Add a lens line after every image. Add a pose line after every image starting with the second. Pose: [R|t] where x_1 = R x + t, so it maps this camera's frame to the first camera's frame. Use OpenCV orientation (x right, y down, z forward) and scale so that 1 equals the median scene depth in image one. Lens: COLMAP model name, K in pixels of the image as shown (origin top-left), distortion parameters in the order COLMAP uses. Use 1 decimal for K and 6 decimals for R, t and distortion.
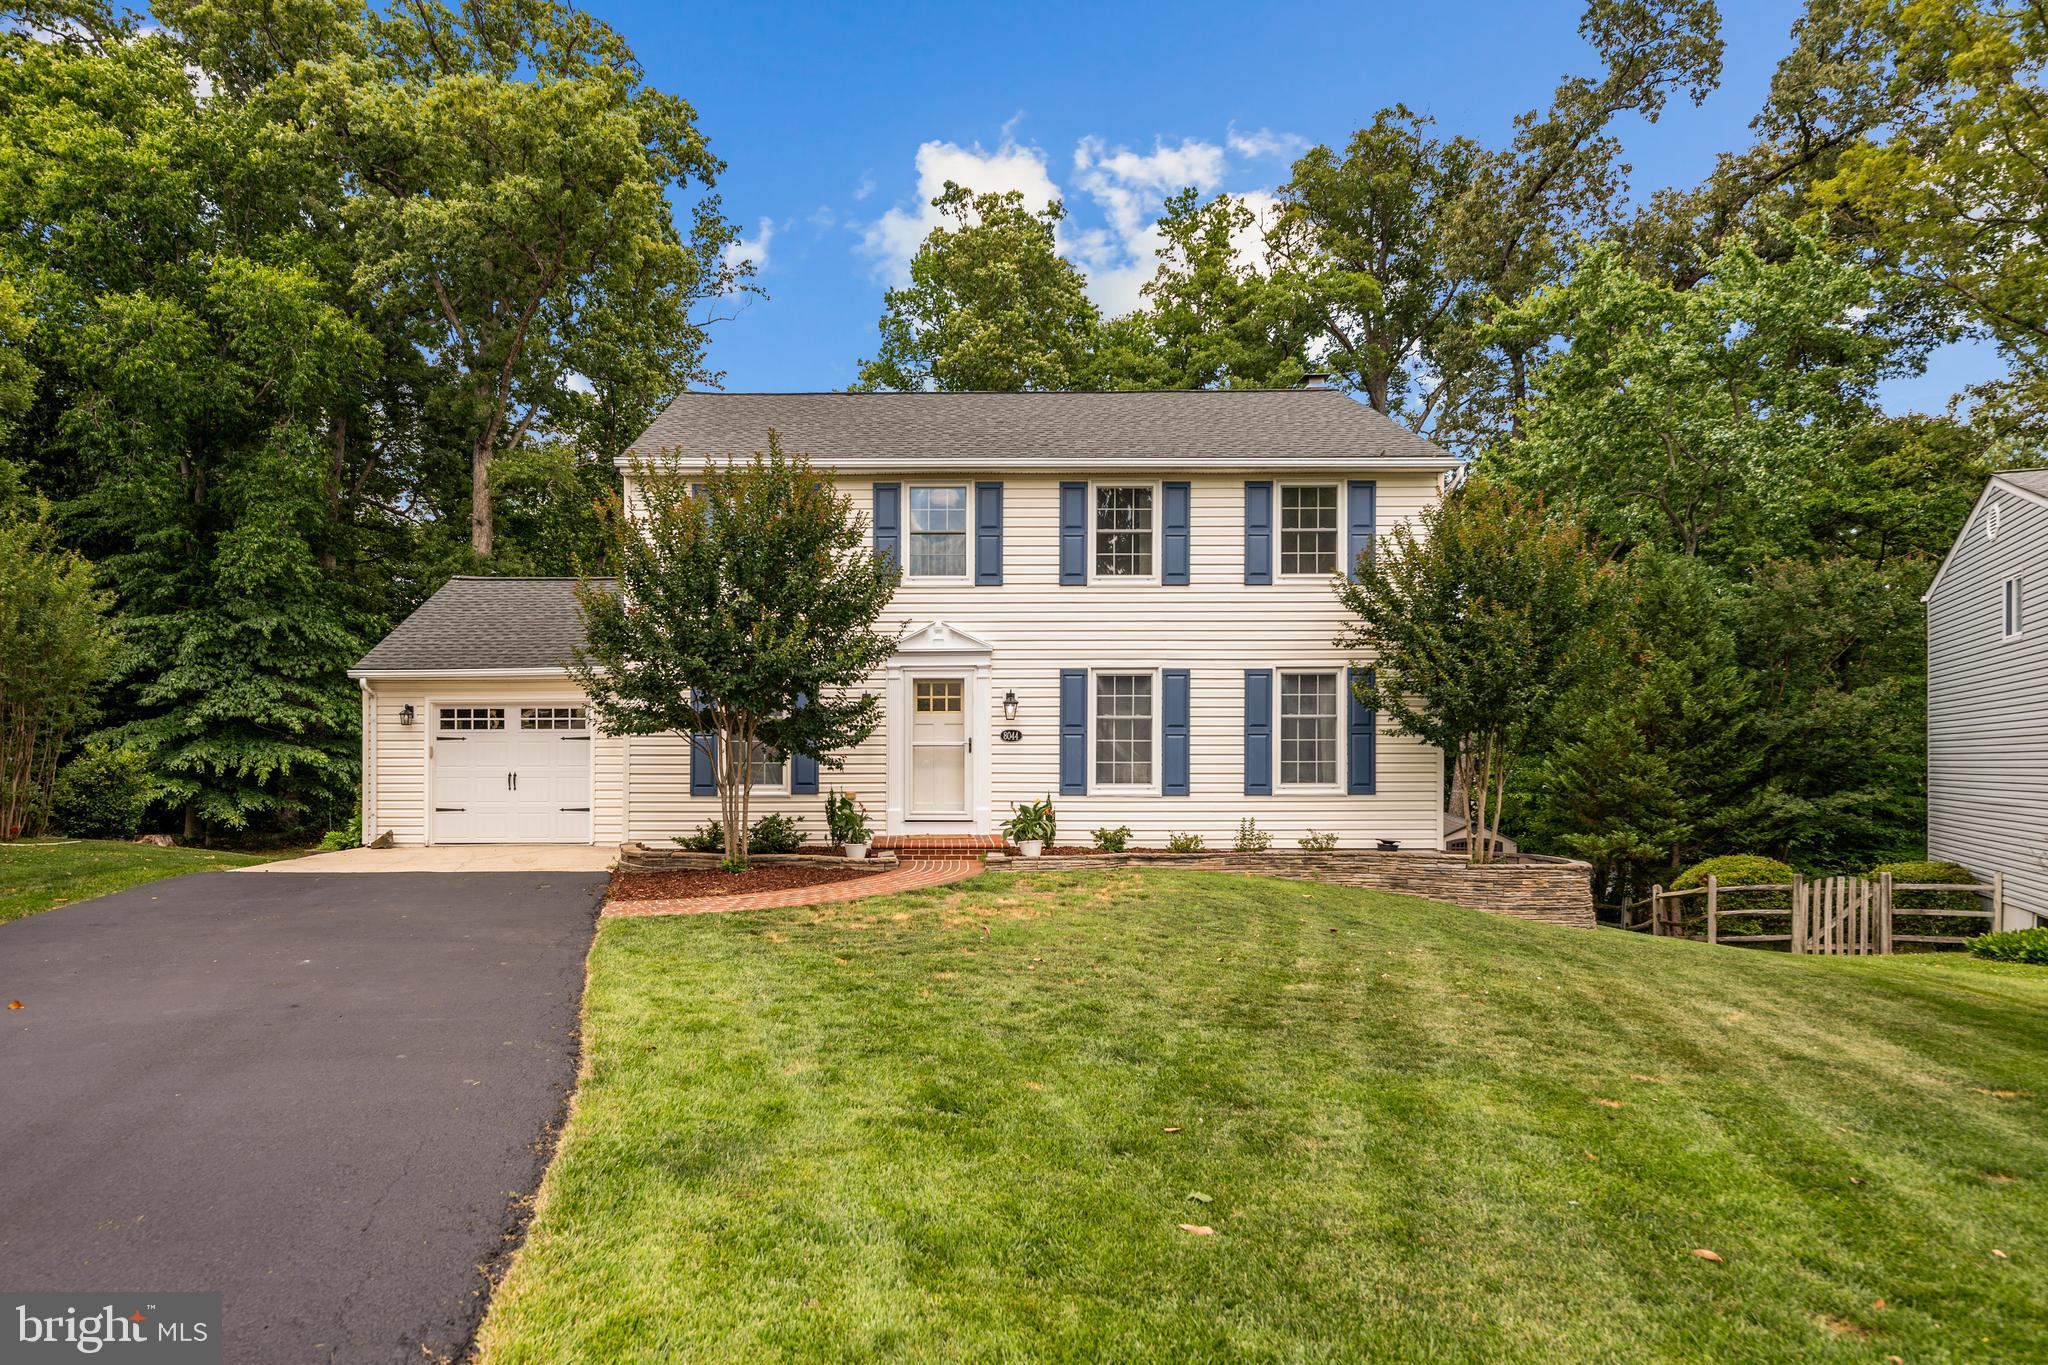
lens RADIAL K [[1153.5, 0, 906.6], [0, 1153.5, 780.9], [0, 0, 1]] dist [-0.006675, 0.002525]
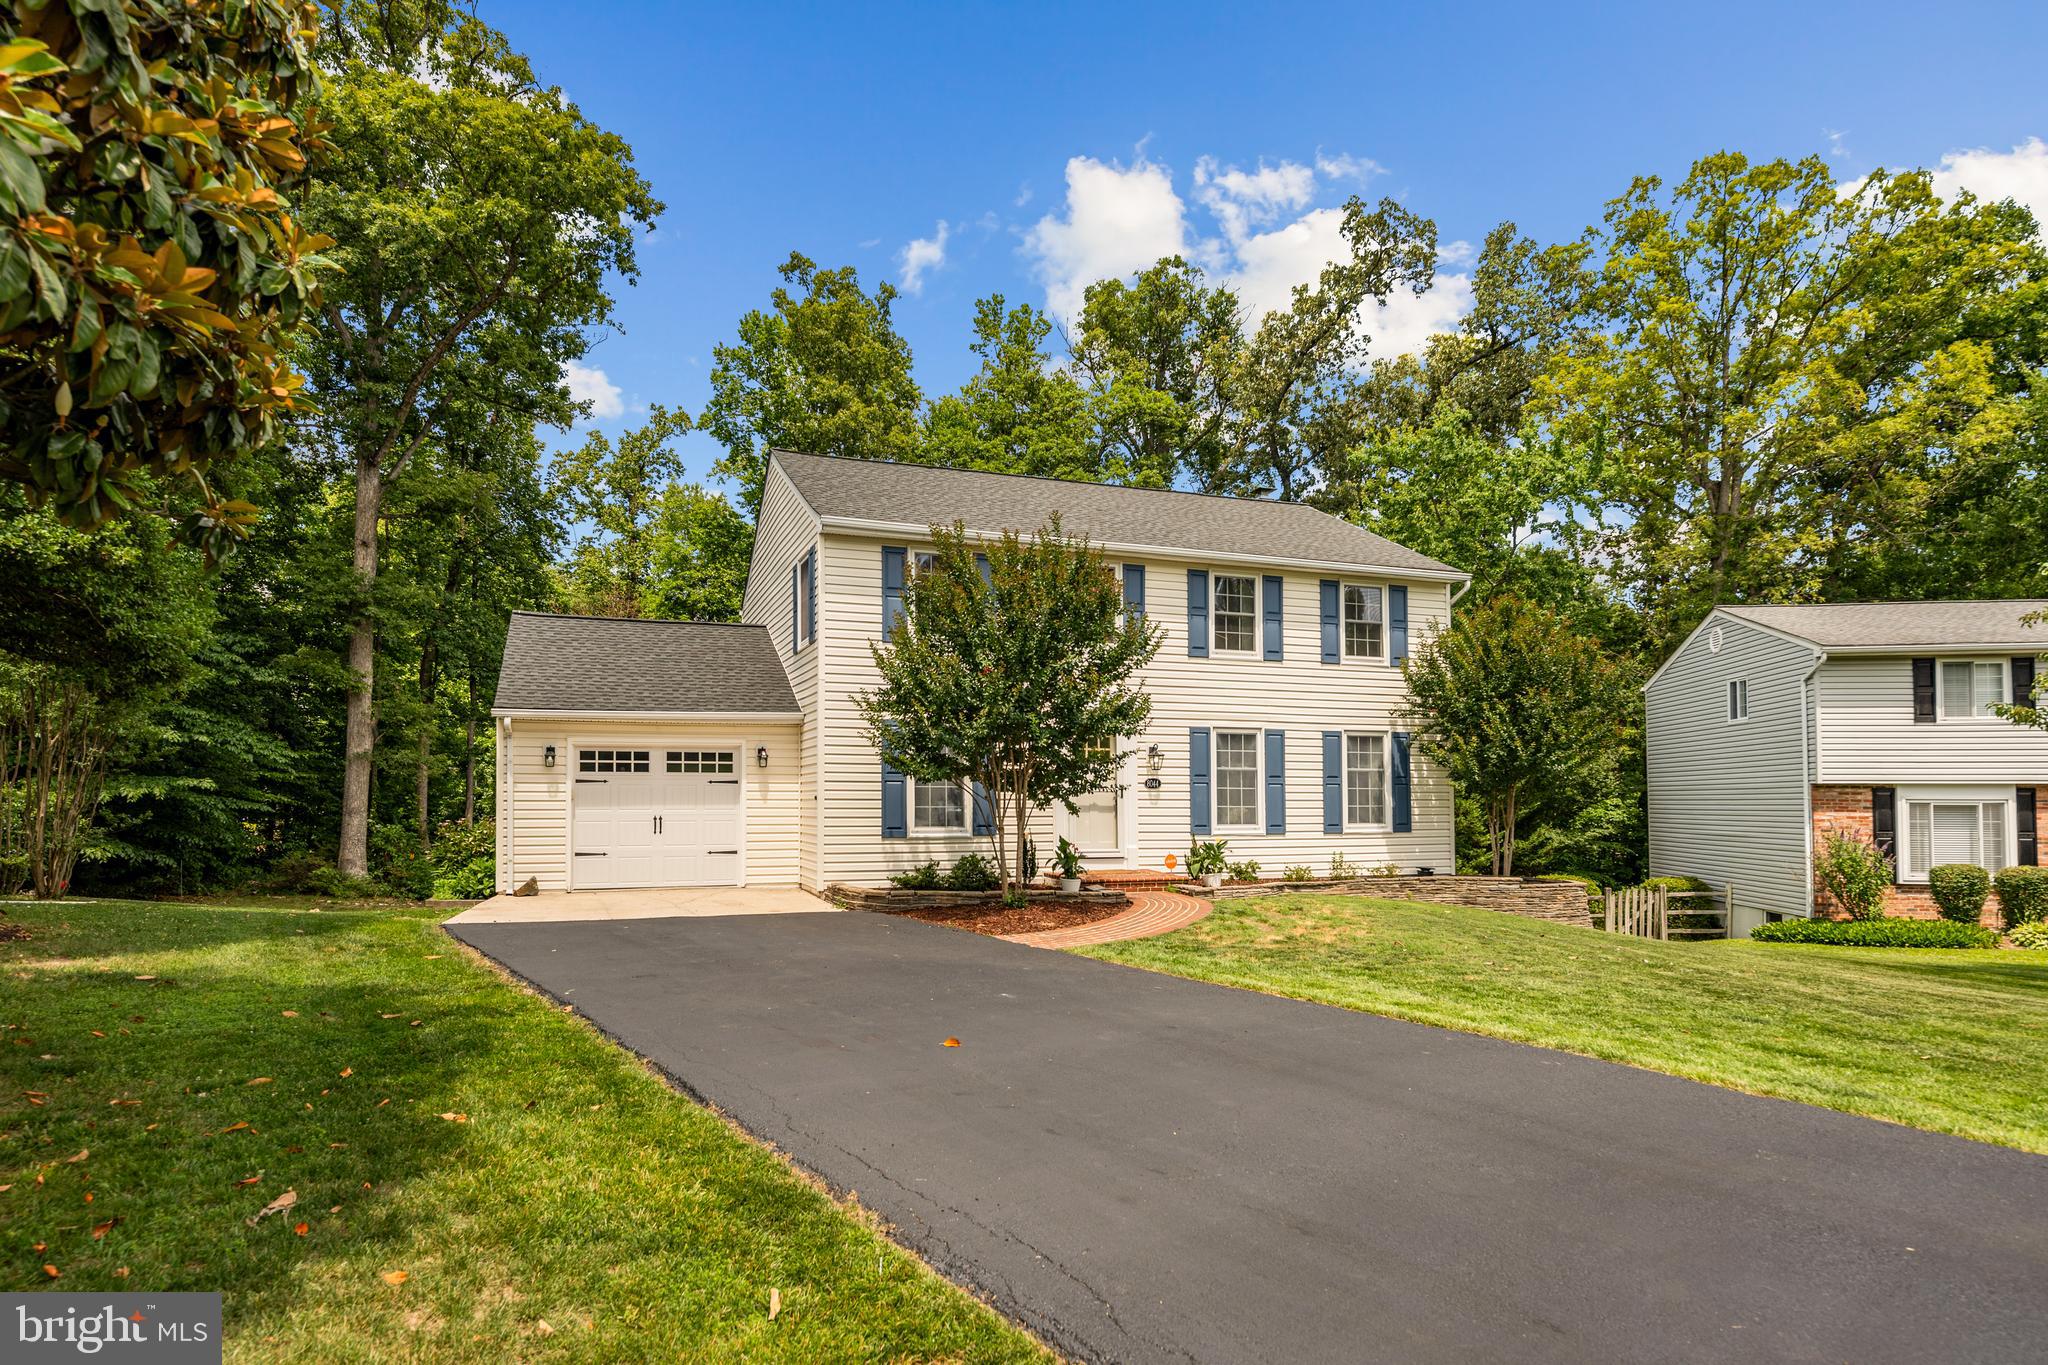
lens RADIAL K [[1085.1, 0, 1024.2], [0, 1085.1, 797.5], [0, 0, 1]] dist [0.002548, -0.000231]
pose [[0.939681, 0.003693, 0.342031, -0.386459], [0.003766, 0.999769, -0.021142, -0.002439], [-0.342030, 0.021155, 0.939451, 0.018676]]
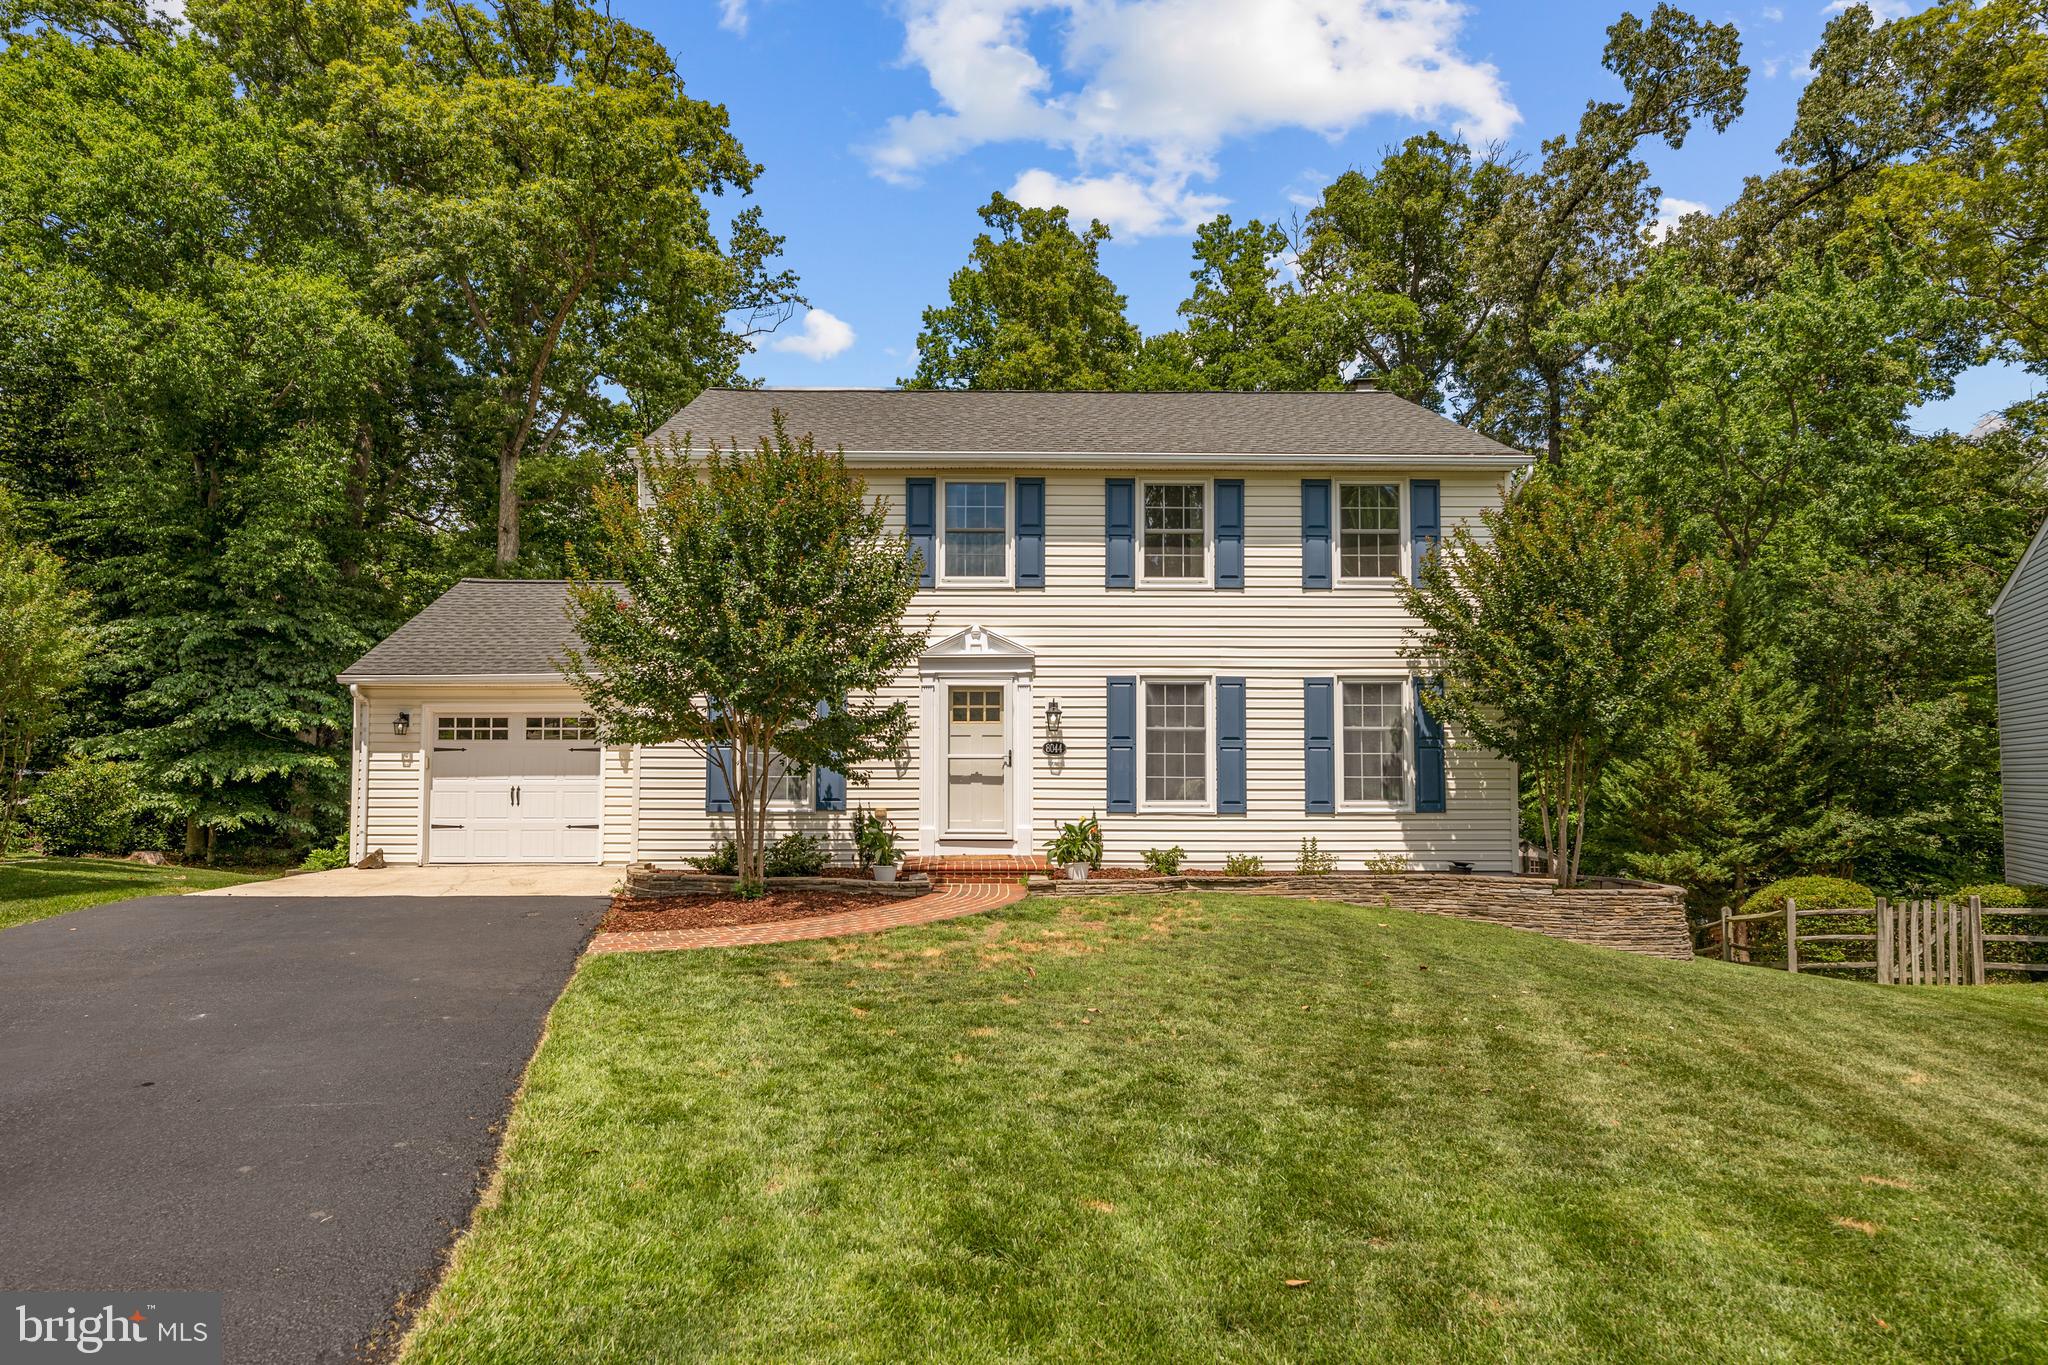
lens RADIAL K [[1152.9, 0, 965.6], [0, 1152.9, 730.9], [0, 0, 1]] dist [-0.008761, 0.001926]
pose [[0.999830, 0.003853, 0.018007, 0.002414], [-0.002820, 0.998368, -0.057037, -0.000027], [-0.018197, 0.056976, 0.998210, 0.072236]]
